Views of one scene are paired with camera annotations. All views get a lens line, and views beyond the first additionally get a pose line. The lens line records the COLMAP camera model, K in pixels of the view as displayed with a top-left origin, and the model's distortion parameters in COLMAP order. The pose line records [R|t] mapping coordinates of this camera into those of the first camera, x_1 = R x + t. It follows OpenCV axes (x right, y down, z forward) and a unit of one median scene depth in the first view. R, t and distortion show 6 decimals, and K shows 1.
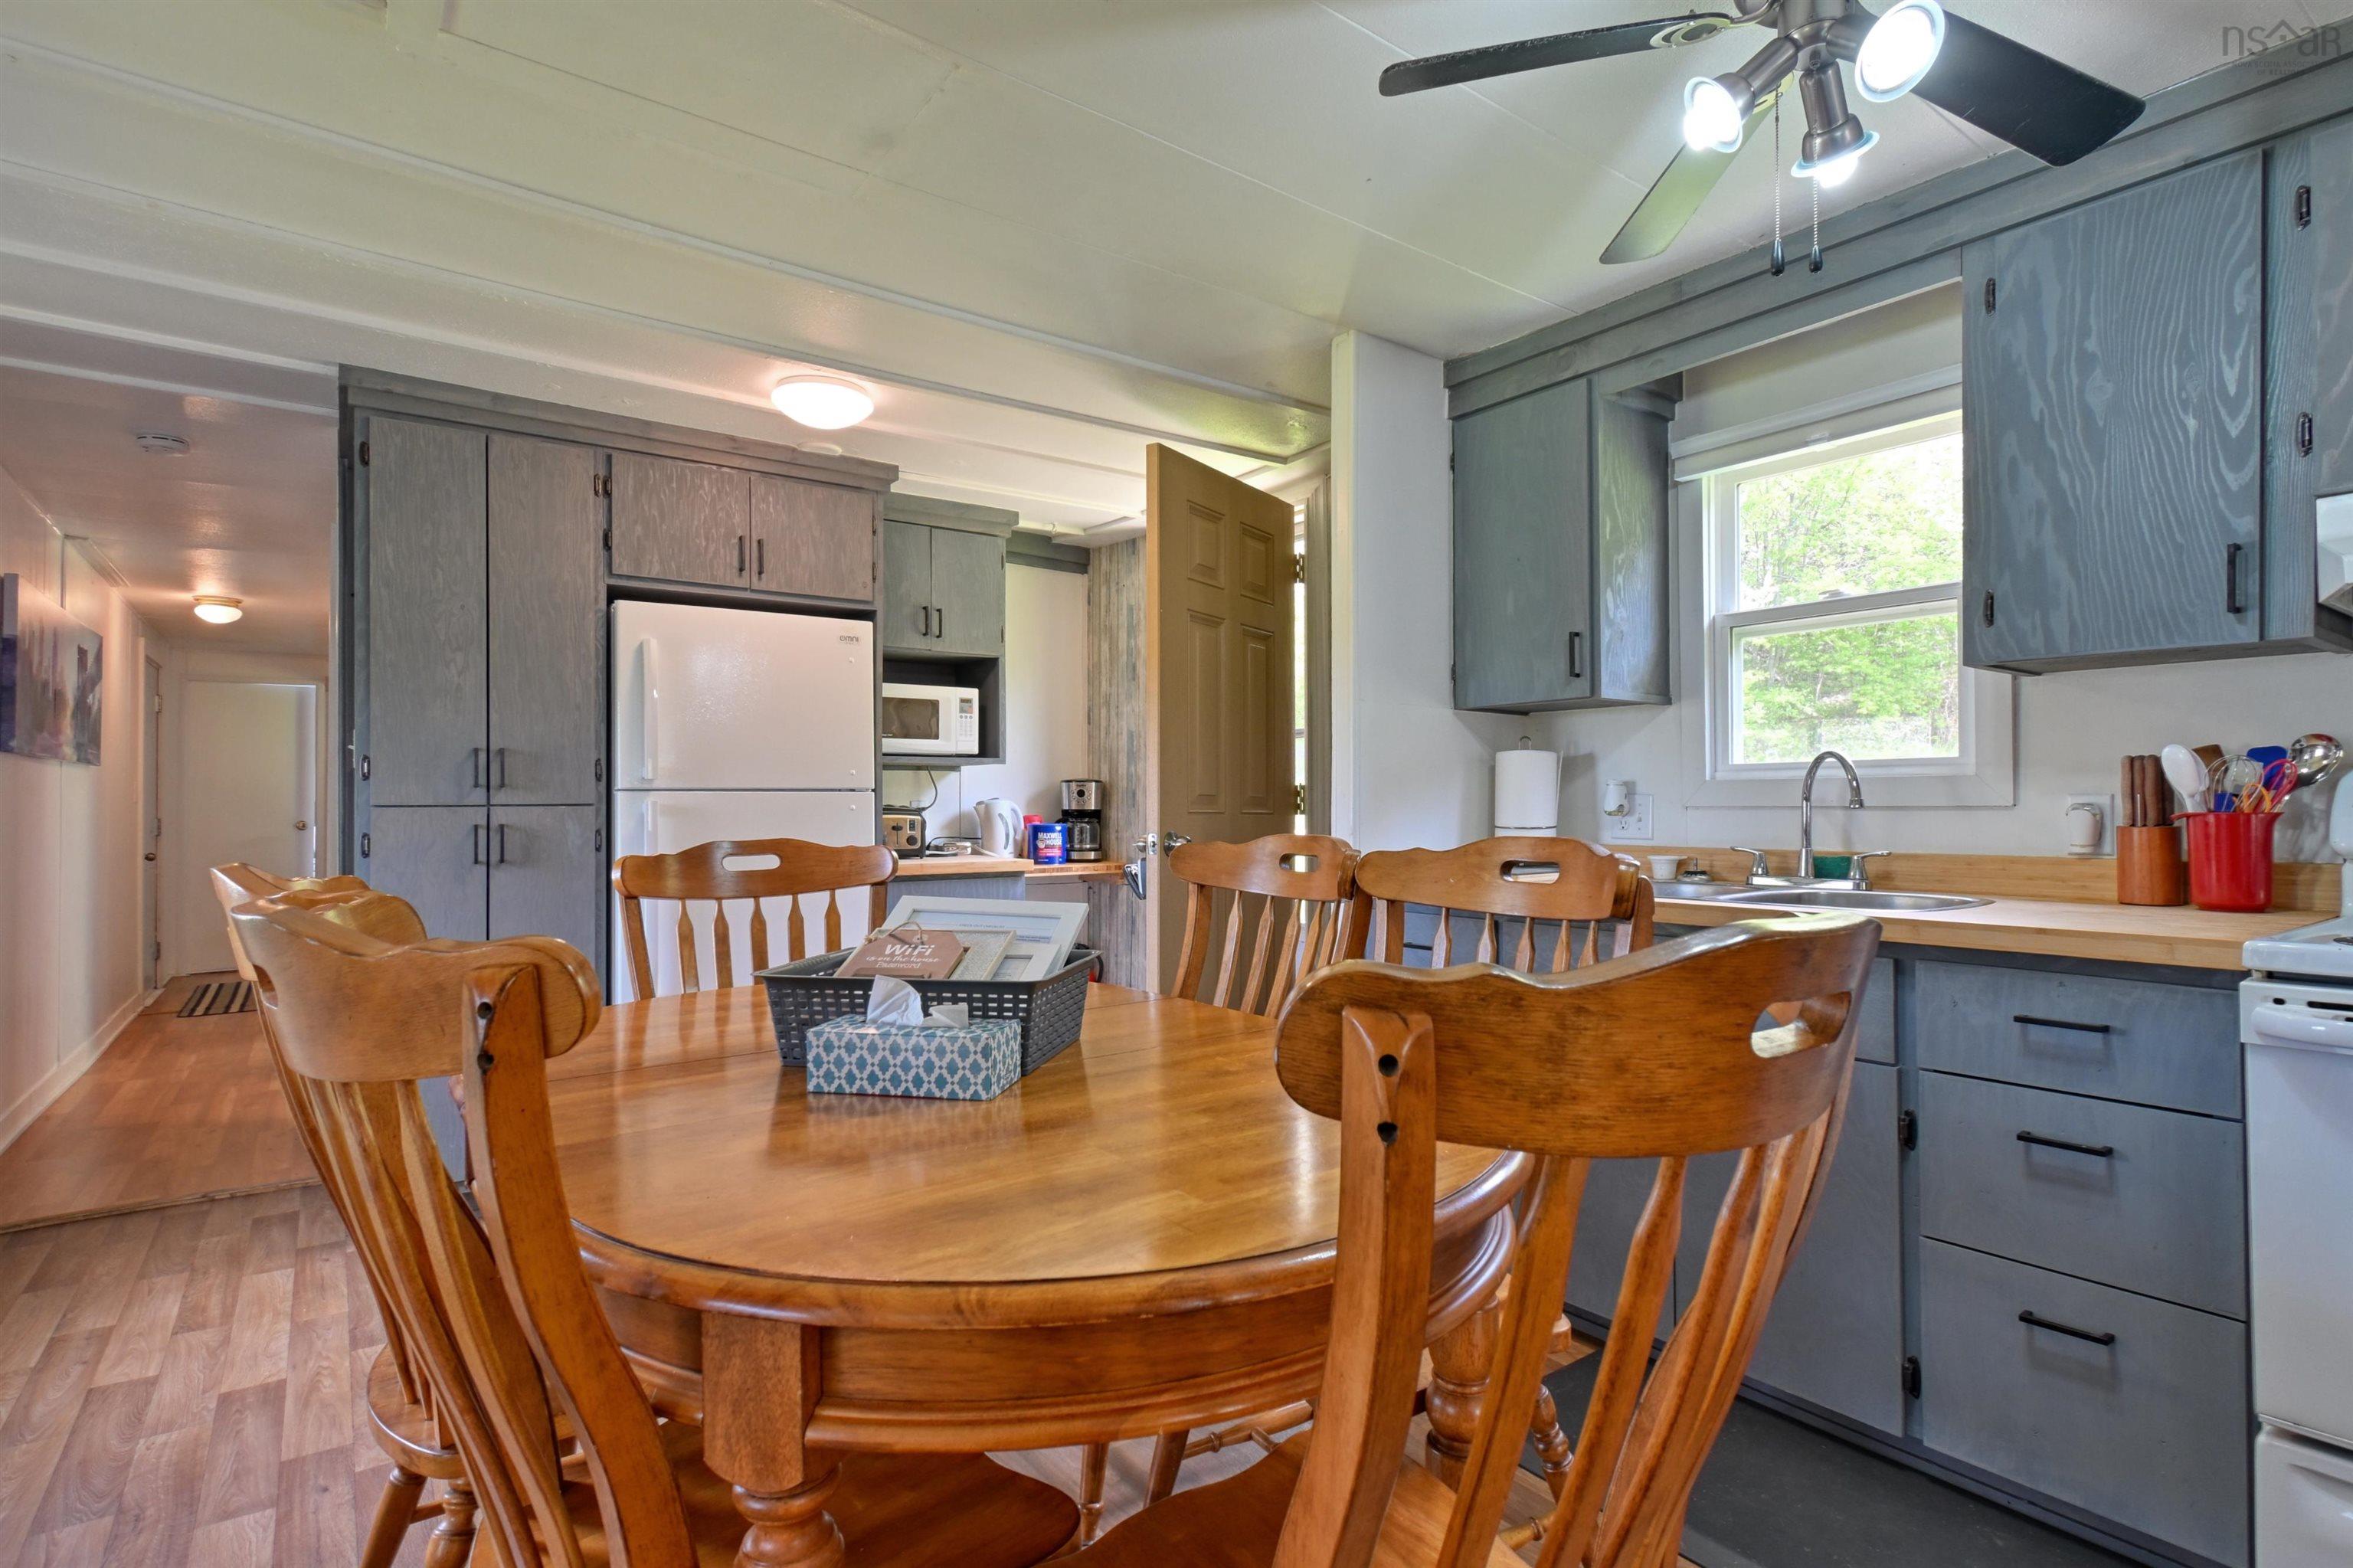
lens RADIAL K [[1137.3, 0, 1120.4], [0, 1137.3, 786.1], [0, 0, 1]] dist [0.025236, -0.011249]
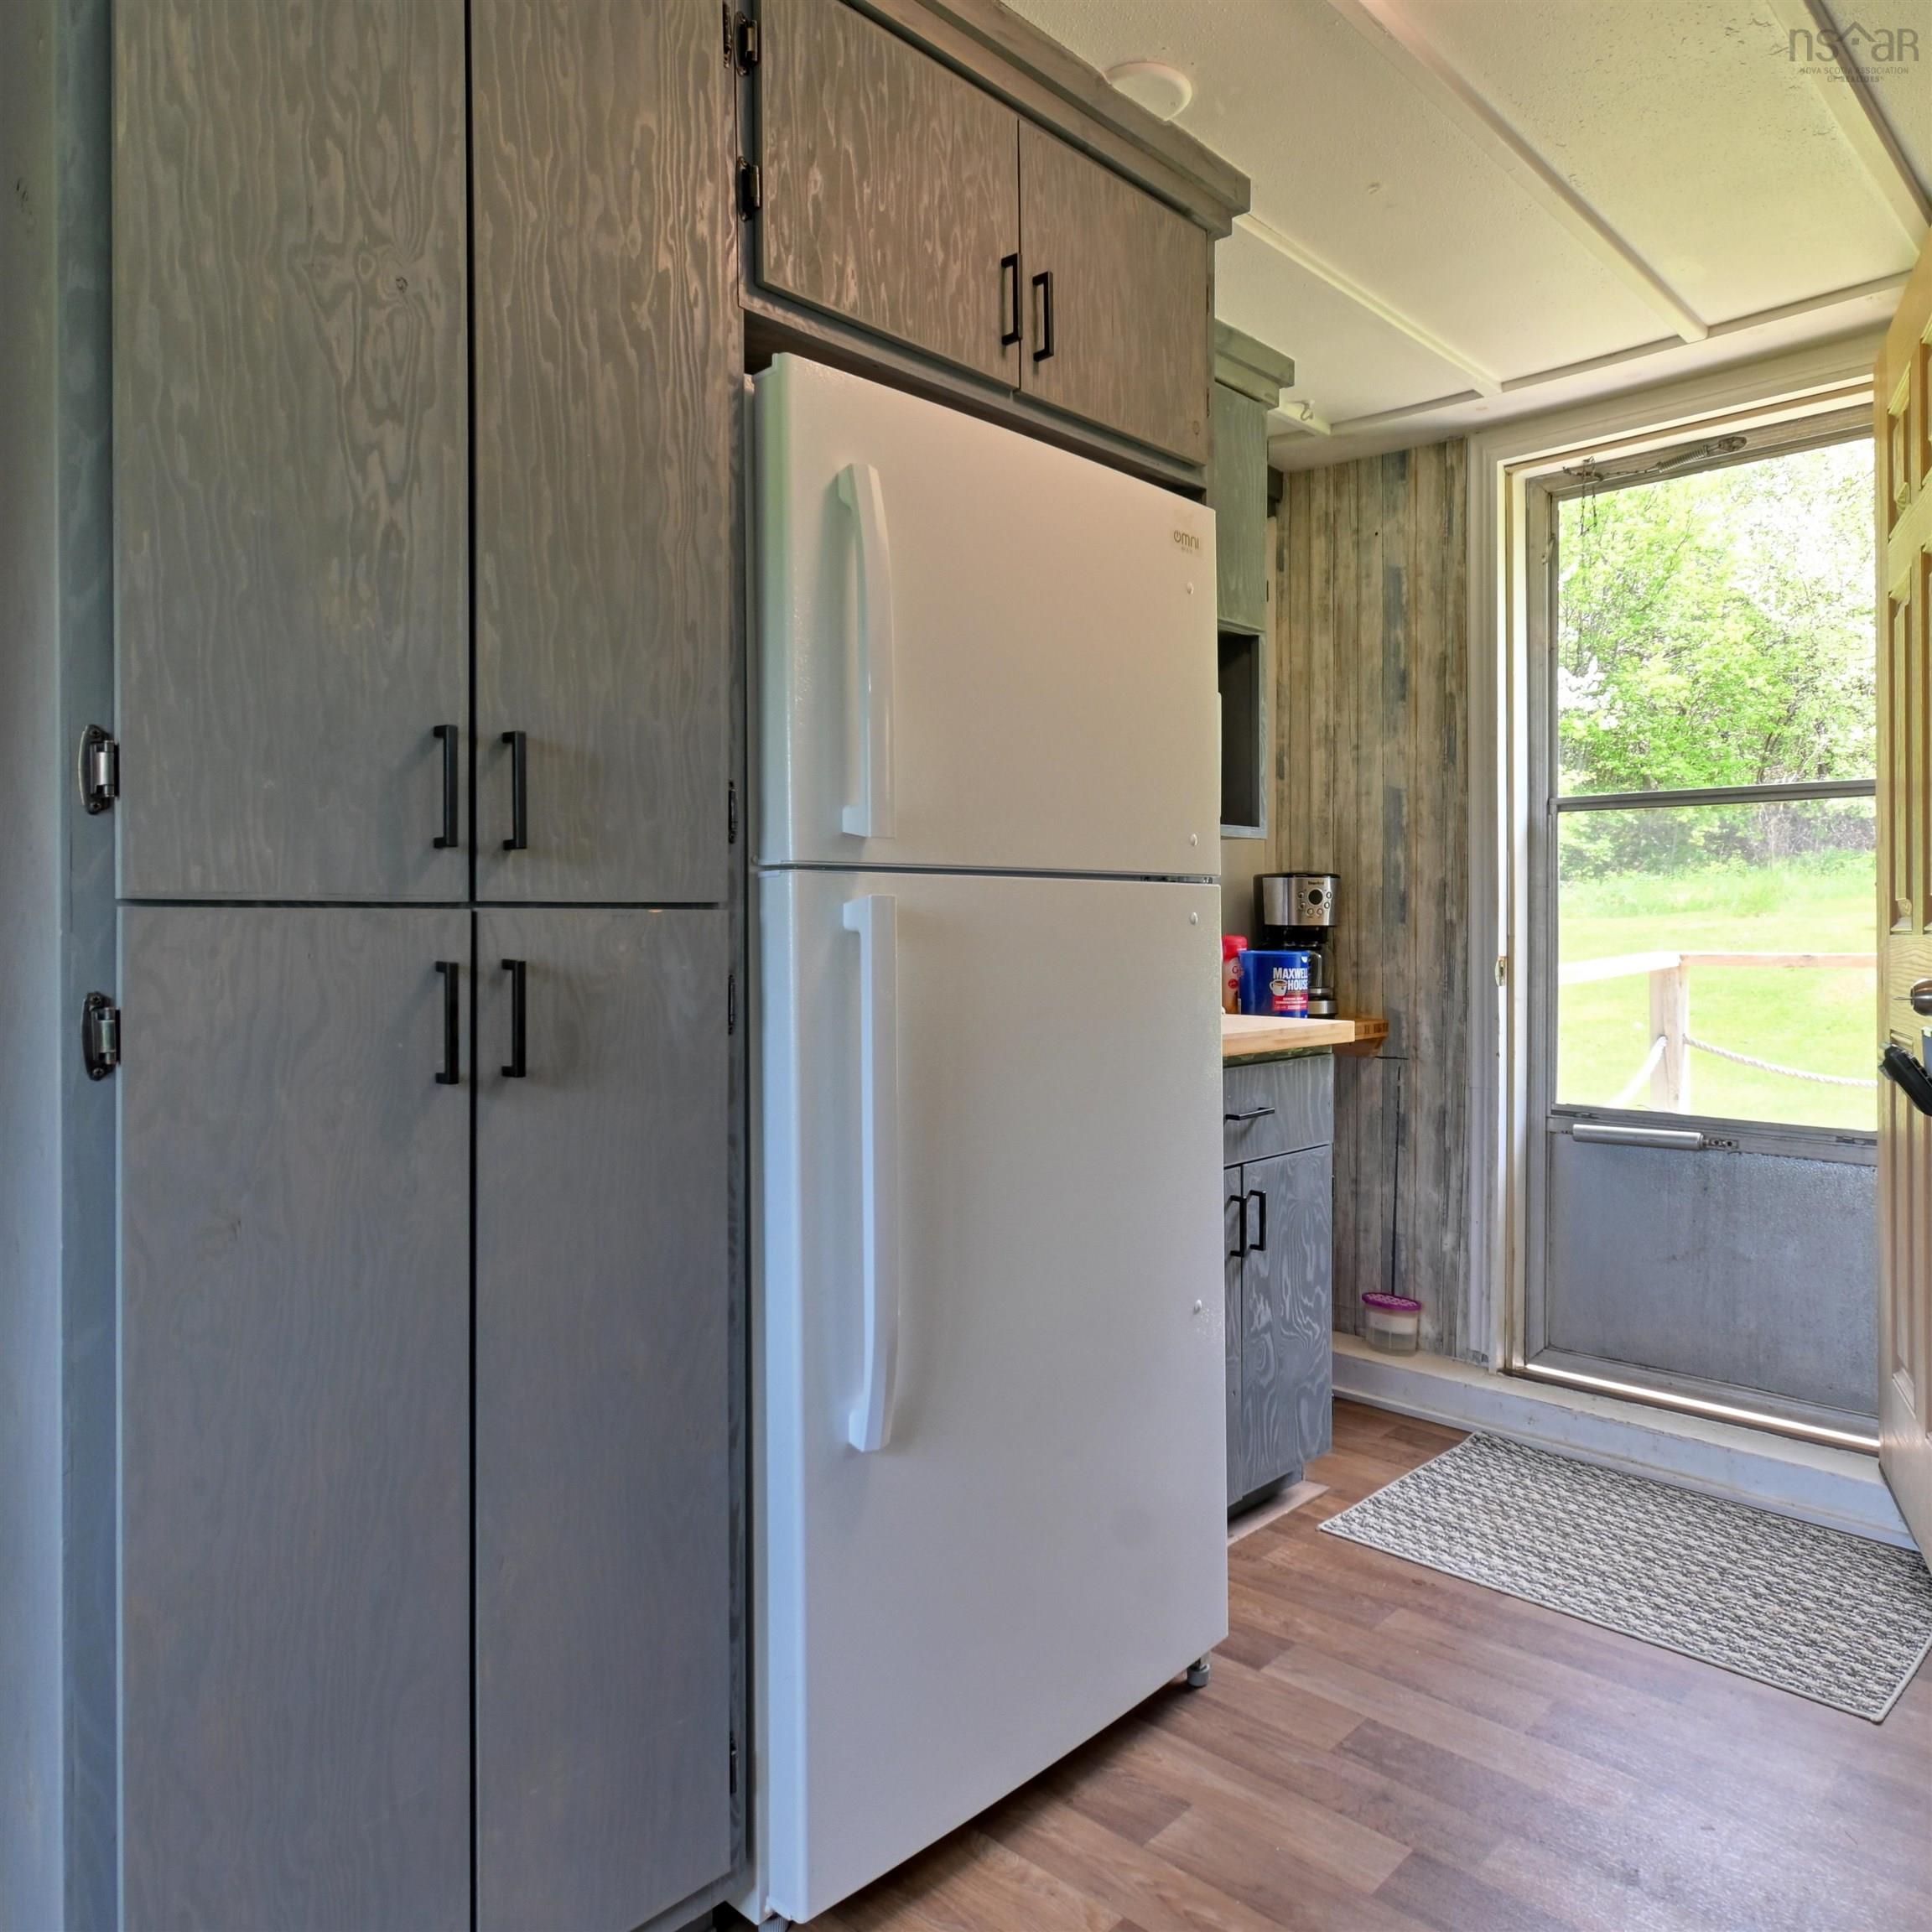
lens RADIAL K [[1422.4, 0, 1164.9], [0, 1422.4, 921.7], [0, 0, 1]] dist [0.003223, -0.000324]
pose [[0.965431, 0.003047, 0.260640, -0.437029], [-0.006969, 0.999876, 0.014126, 0.014015], [-0.260564, -0.015454, 0.965333, 0.516068]]
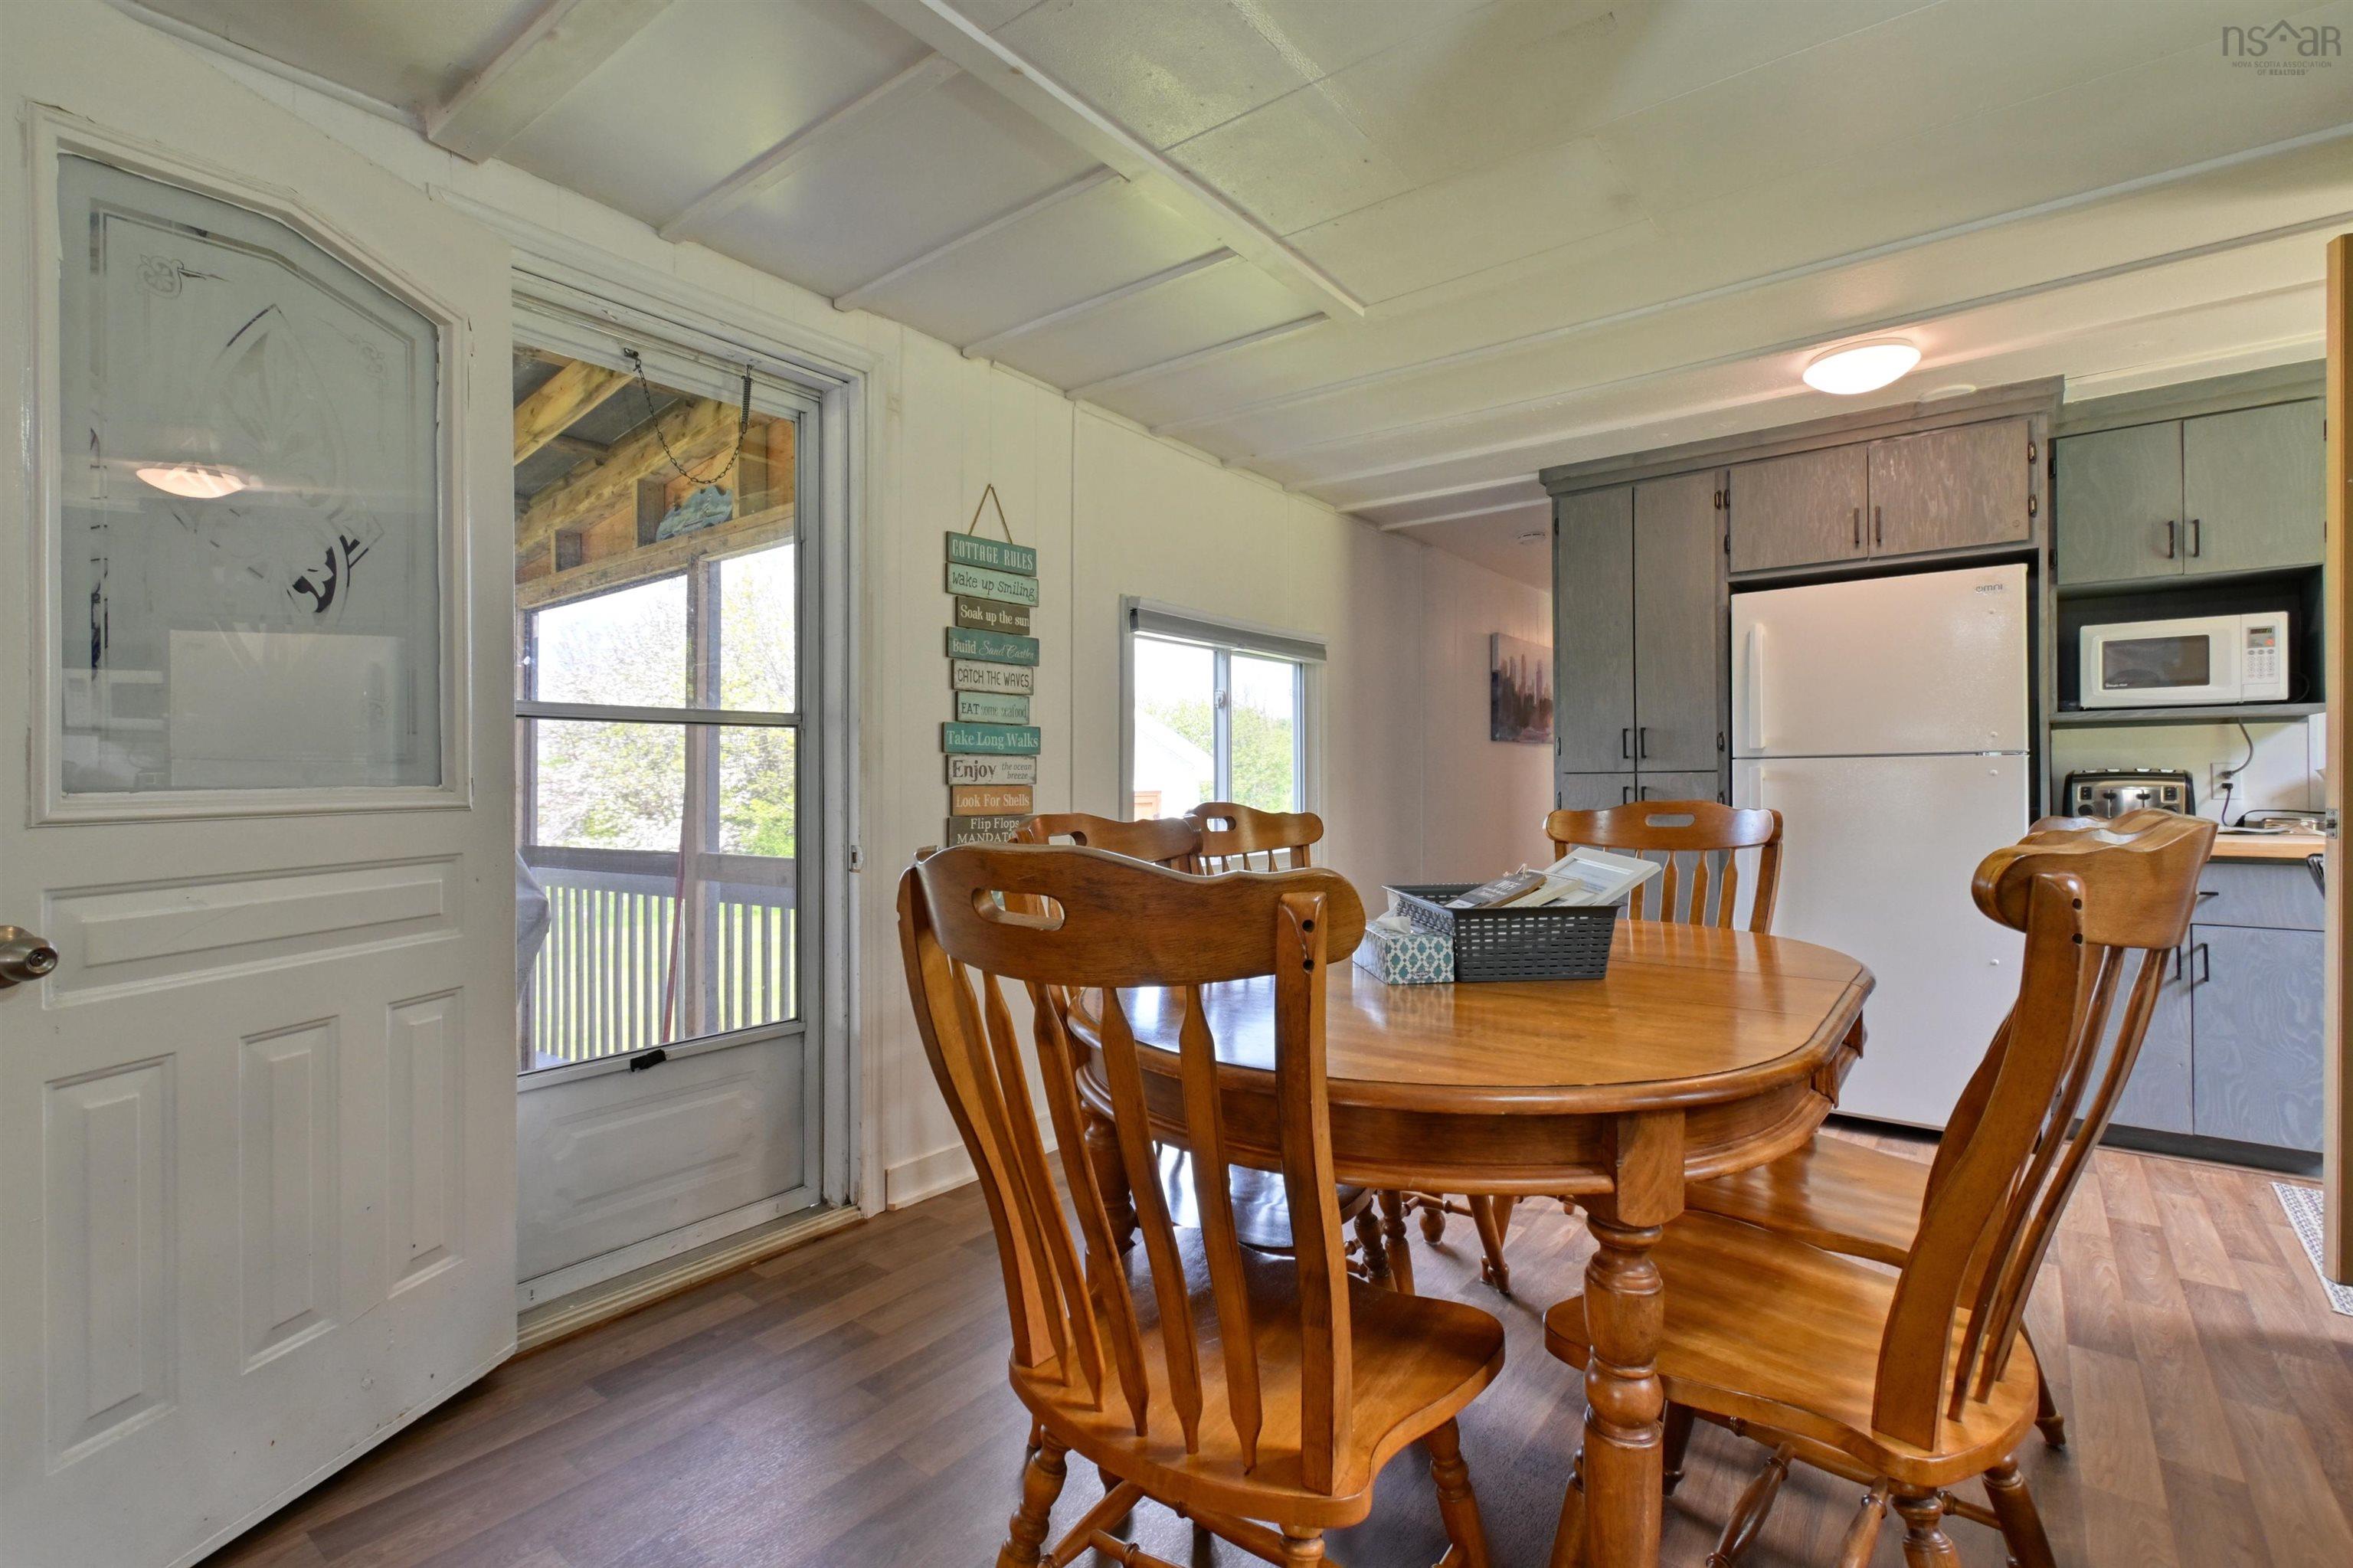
lens RADIAL K [[1064.2, 0, 1219.8], [0, 1064.2, 783.0], [0, 0, 1]] dist [0.003233, 0.000148]
pose [[0.318913, 0.006118, -0.947764, 0.419739], [0.021569, 0.999673, 0.013710, 0.002361], [0.947539, -0.024815, 0.318677, 0.154696]]
